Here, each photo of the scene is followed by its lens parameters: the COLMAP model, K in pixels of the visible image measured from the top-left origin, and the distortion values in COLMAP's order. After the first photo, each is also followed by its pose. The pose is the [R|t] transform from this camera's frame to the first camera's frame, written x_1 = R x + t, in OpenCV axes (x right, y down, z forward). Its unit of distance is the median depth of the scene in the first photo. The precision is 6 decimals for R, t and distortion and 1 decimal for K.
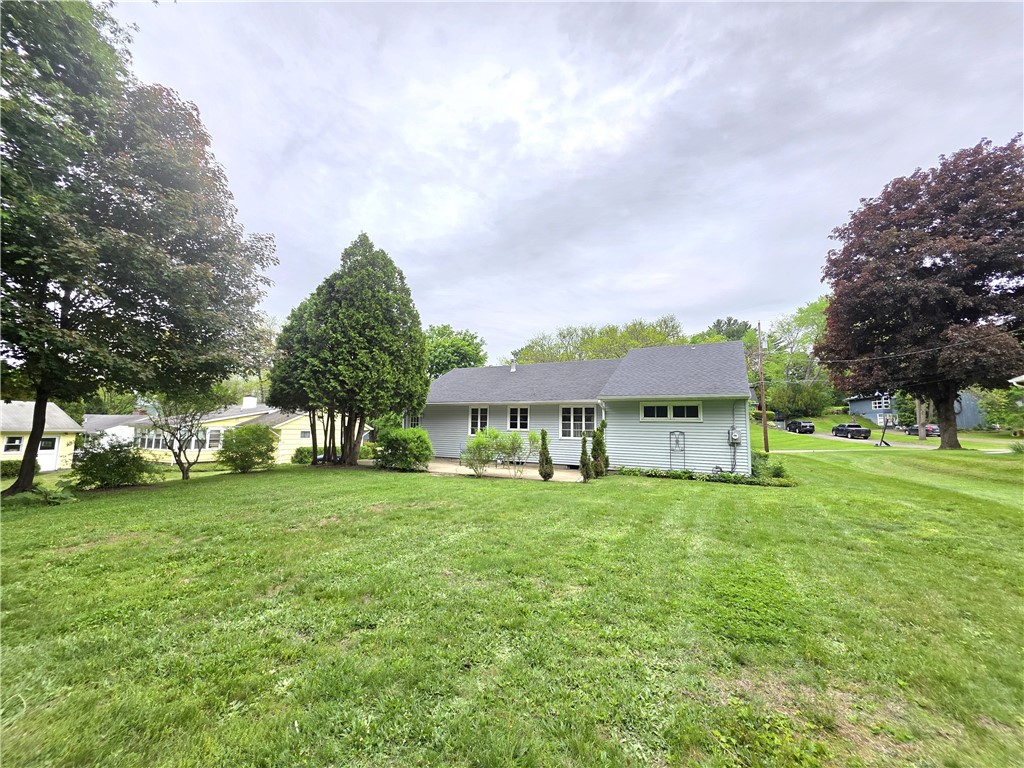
lens RADIAL K [[409.8, 0, 512.0], [0, 409.8, 384.0], [0, 0, 1]] dist [0.000288, 0.000150]
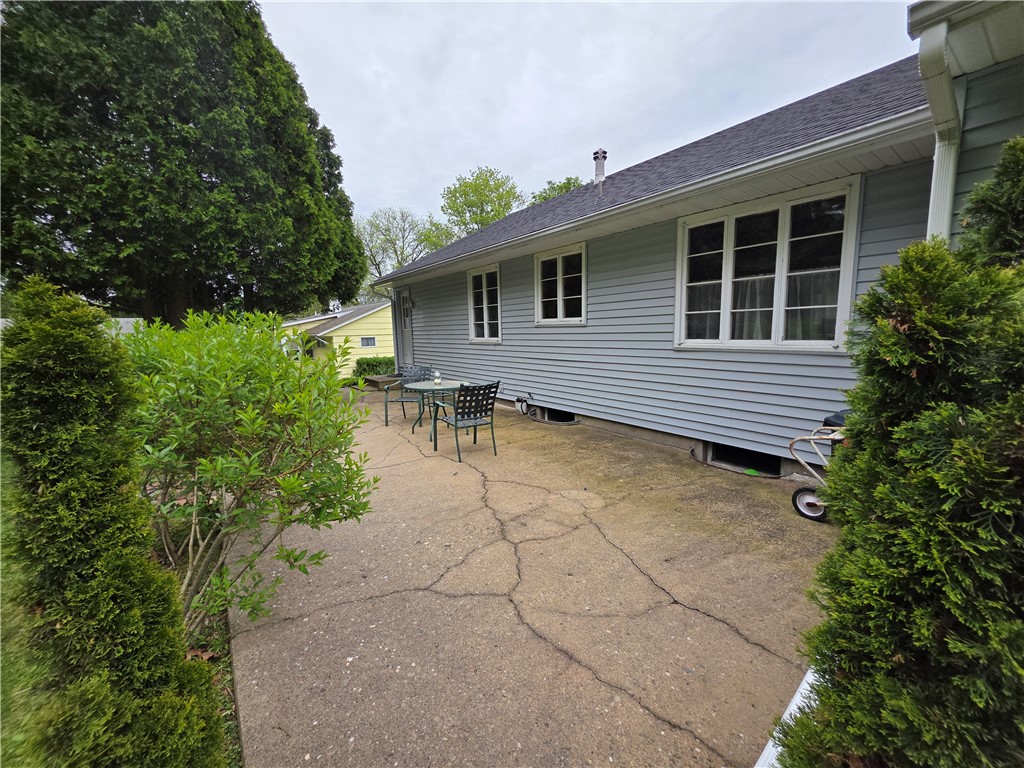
lens RADIAL K [[409.8, 0, 512.0], [0, 409.8, 384.0], [0, 0, 1]] dist [0.000288, 0.000150]
pose [[0.913793, 0.019802, -0.405698, 0.126887], [0.075085, 0.973362, 0.216632, 0.089351], [0.399181, -0.228419, 0.887964, 0.697859]]
